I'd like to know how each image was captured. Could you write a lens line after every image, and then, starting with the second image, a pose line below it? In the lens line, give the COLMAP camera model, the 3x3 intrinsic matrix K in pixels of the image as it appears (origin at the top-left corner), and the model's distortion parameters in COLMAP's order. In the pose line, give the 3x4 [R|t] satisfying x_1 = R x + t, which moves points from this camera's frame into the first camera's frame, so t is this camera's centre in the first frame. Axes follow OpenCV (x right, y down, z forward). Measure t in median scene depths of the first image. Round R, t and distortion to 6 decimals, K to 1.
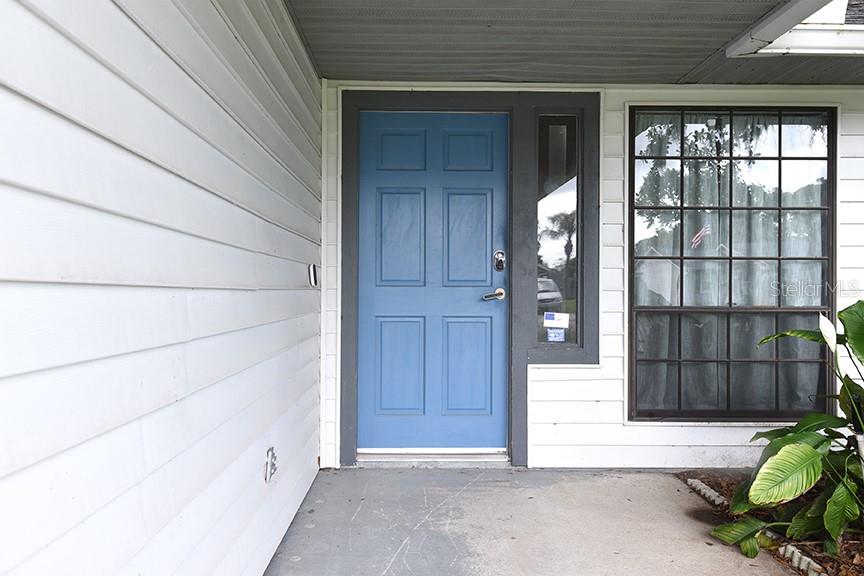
lens RADIAL K [[664.3, 0, 430.8], [0, 664.3, 288.4], [0, 0, 1]] dist [0.006859, 0.005874]
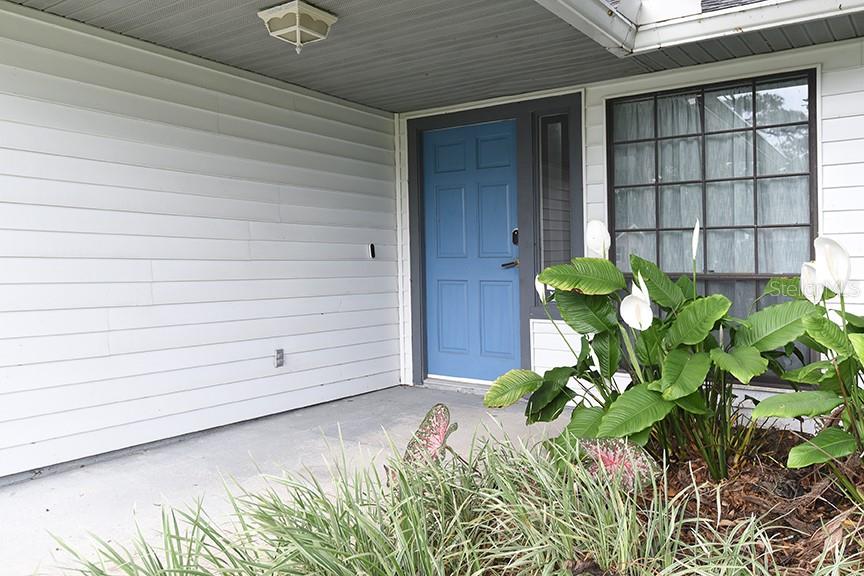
lens RADIAL K [[682.0, 0, 431.5], [0, 682.0, 287.3], [0, 0, 1]] dist [0.002837, 0.001411]
pose [[0.802858, 0.015046, -0.595980, 0.763662], [0.007557, 0.999344, 0.035410, 0.007340], [0.596122, -0.032933, 0.802218, -0.142121]]
